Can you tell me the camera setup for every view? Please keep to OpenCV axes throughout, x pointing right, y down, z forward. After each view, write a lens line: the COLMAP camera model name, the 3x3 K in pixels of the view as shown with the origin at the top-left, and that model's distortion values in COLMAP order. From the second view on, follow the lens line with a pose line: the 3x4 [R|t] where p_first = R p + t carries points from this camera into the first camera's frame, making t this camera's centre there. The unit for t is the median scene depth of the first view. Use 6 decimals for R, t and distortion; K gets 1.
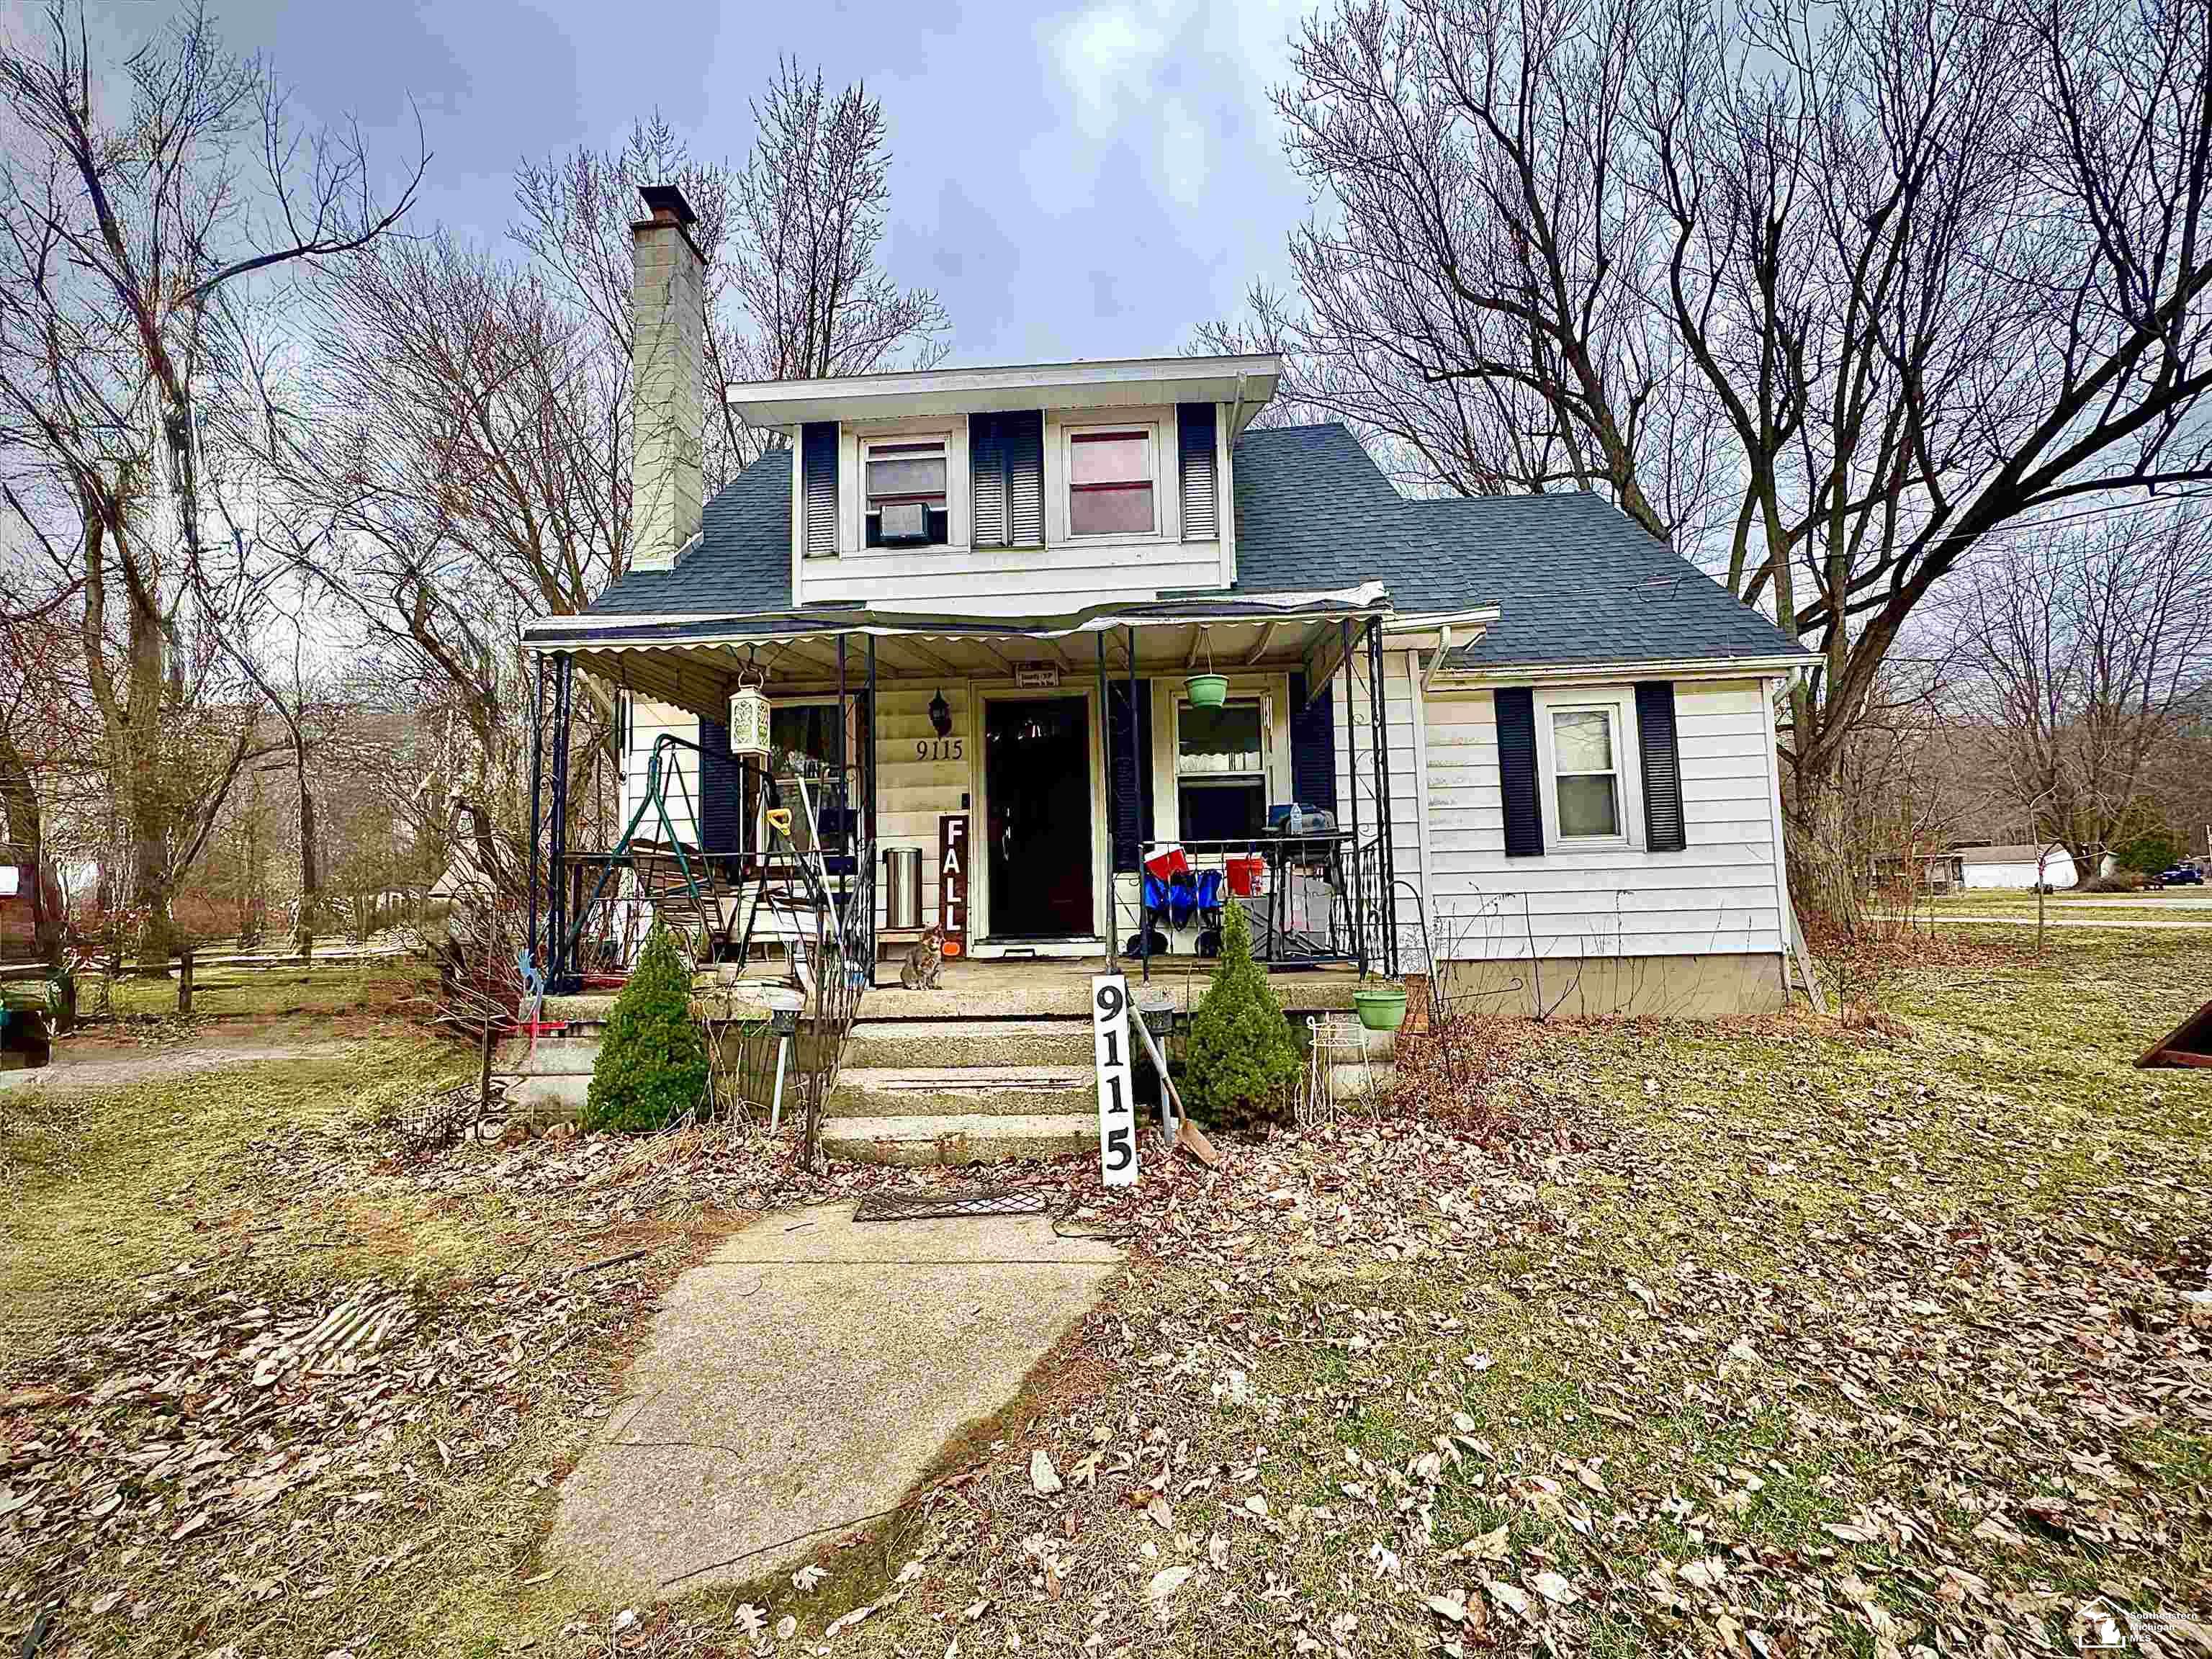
lens RADIAL K [[886.8, 0, 1106.0], [0, 886.8, 829.5], [0, 0, 1]] dist [-0.000820, -0.000095]
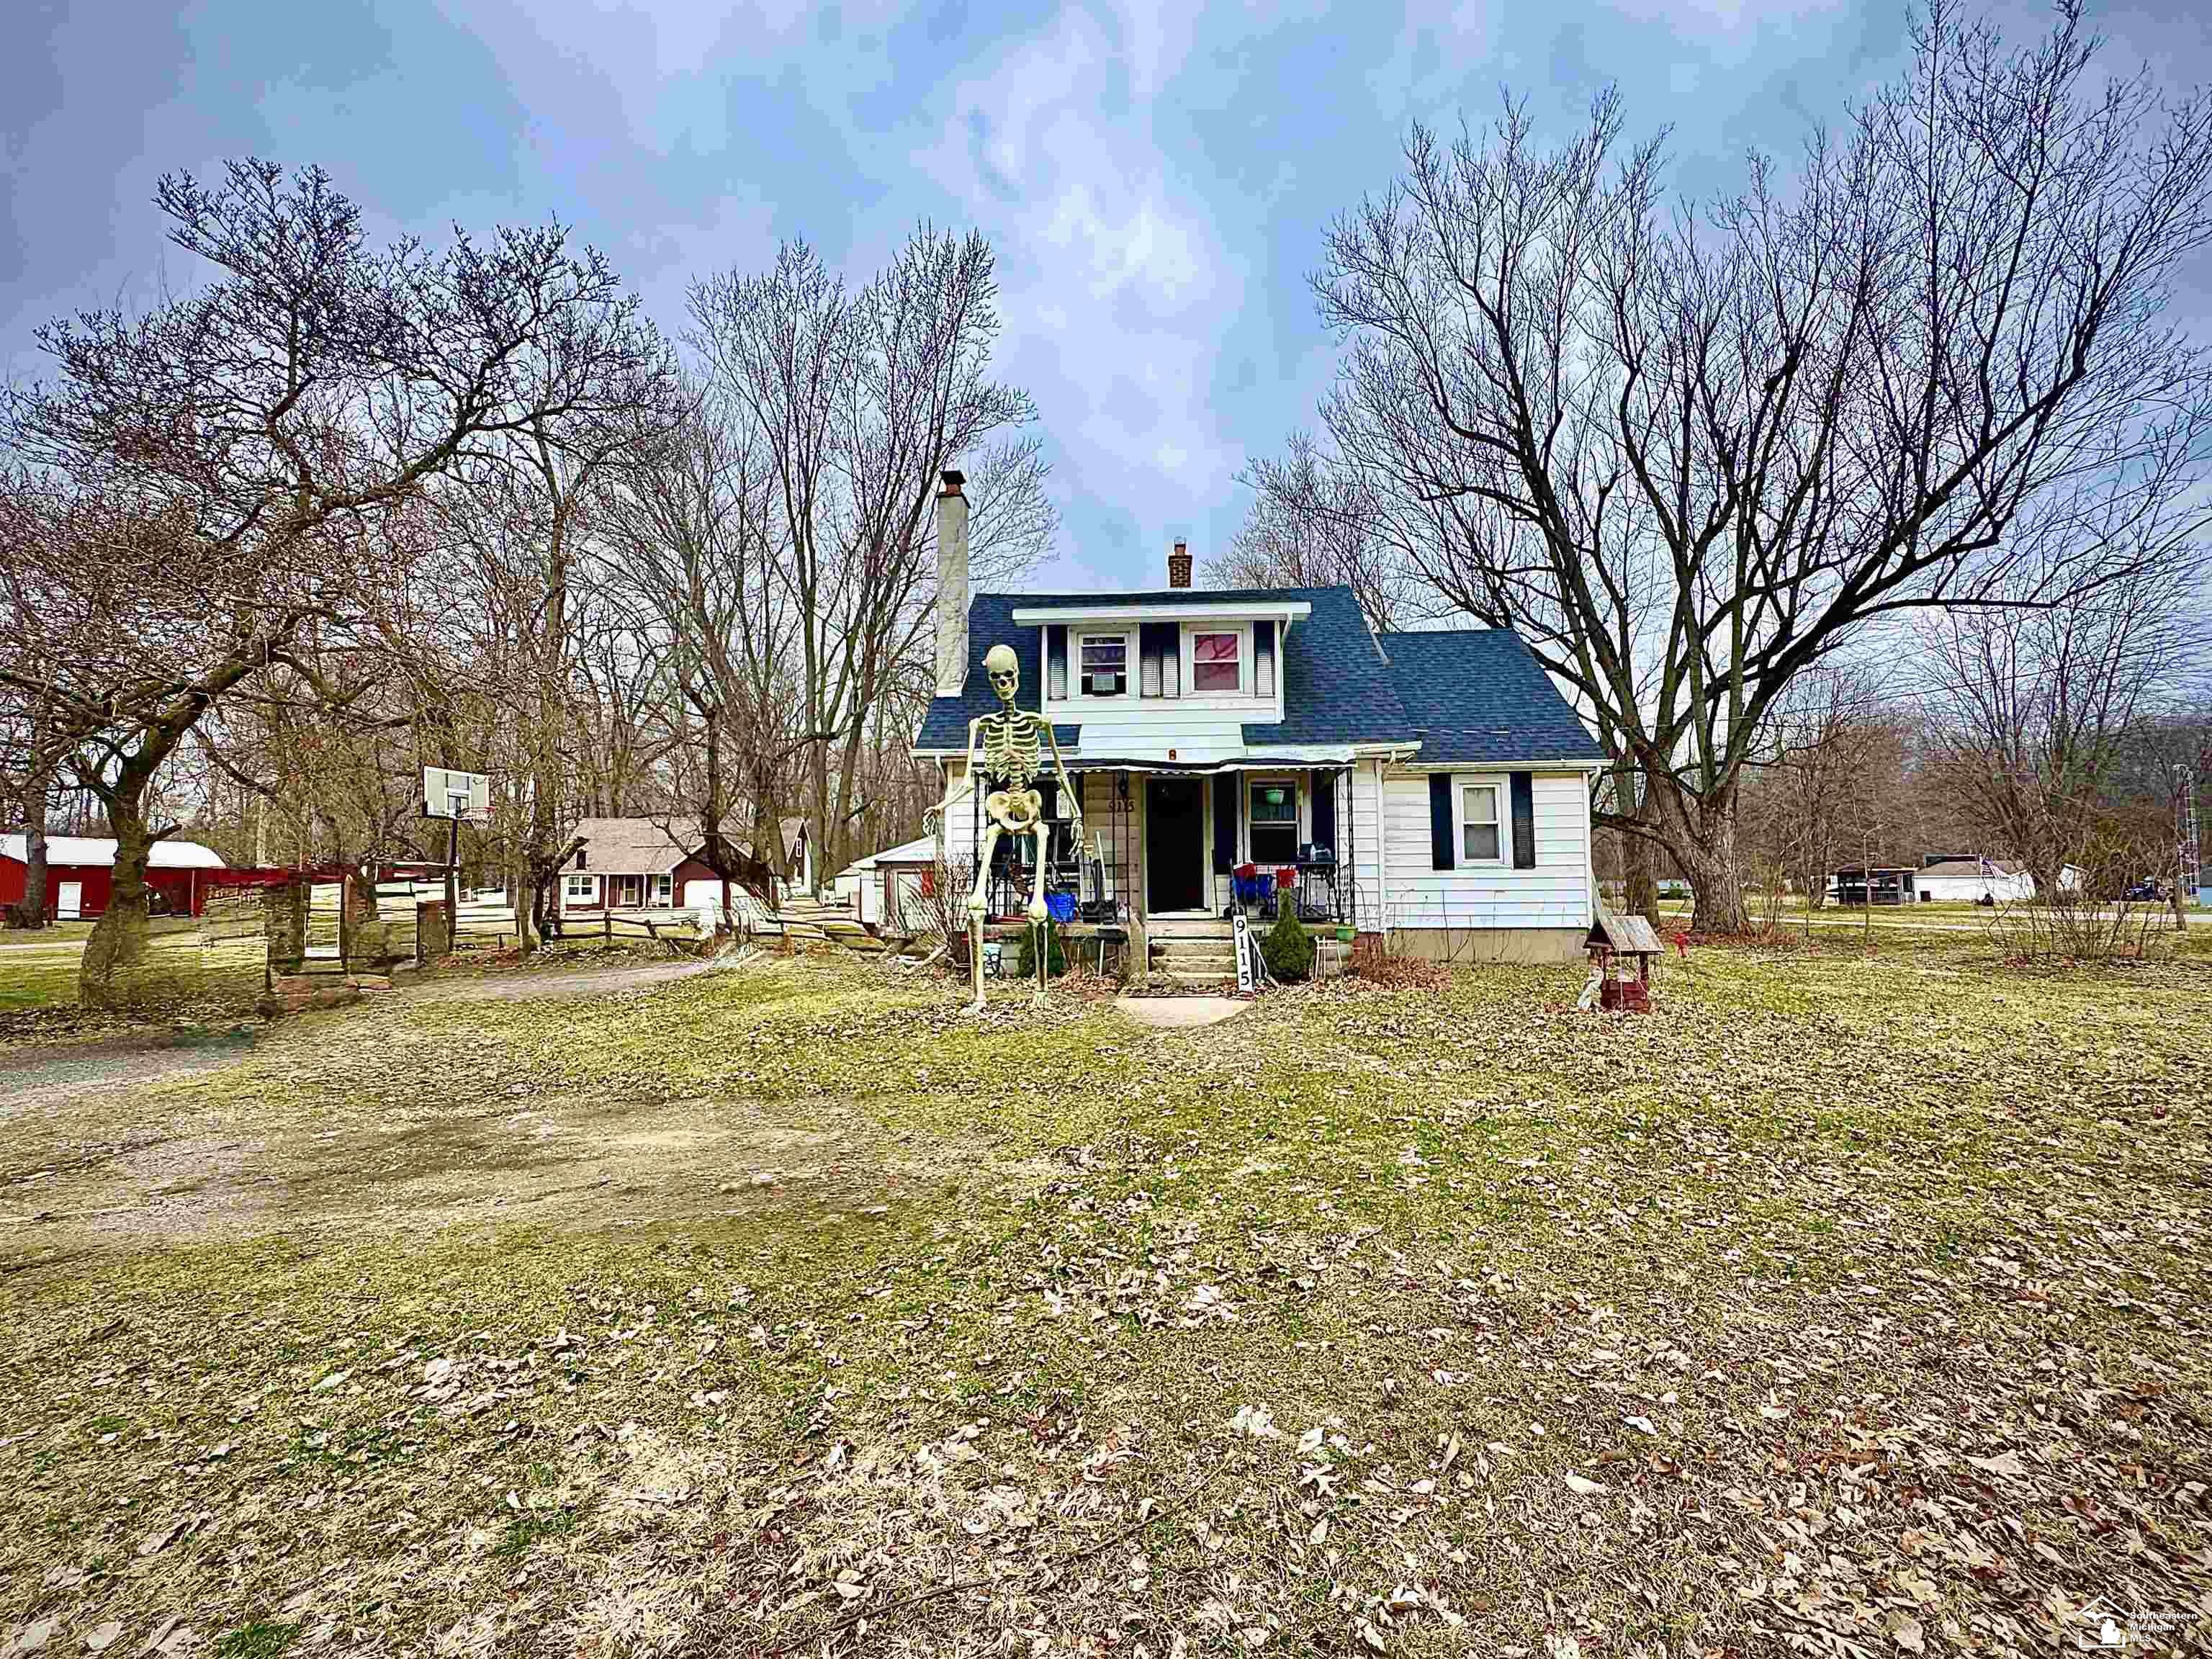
lens RADIAL K [[886.8, 0, 1106.0], [0, 886.8, 829.5], [0, 0, 1]] dist [-0.000820, -0.000095]
pose [[0.999572, 0.020650, -0.020718, -0.163753], [-0.020501, 0.999763, 0.007387, -0.049426], [0.020866, -0.006959, 0.999758, -0.779582]]
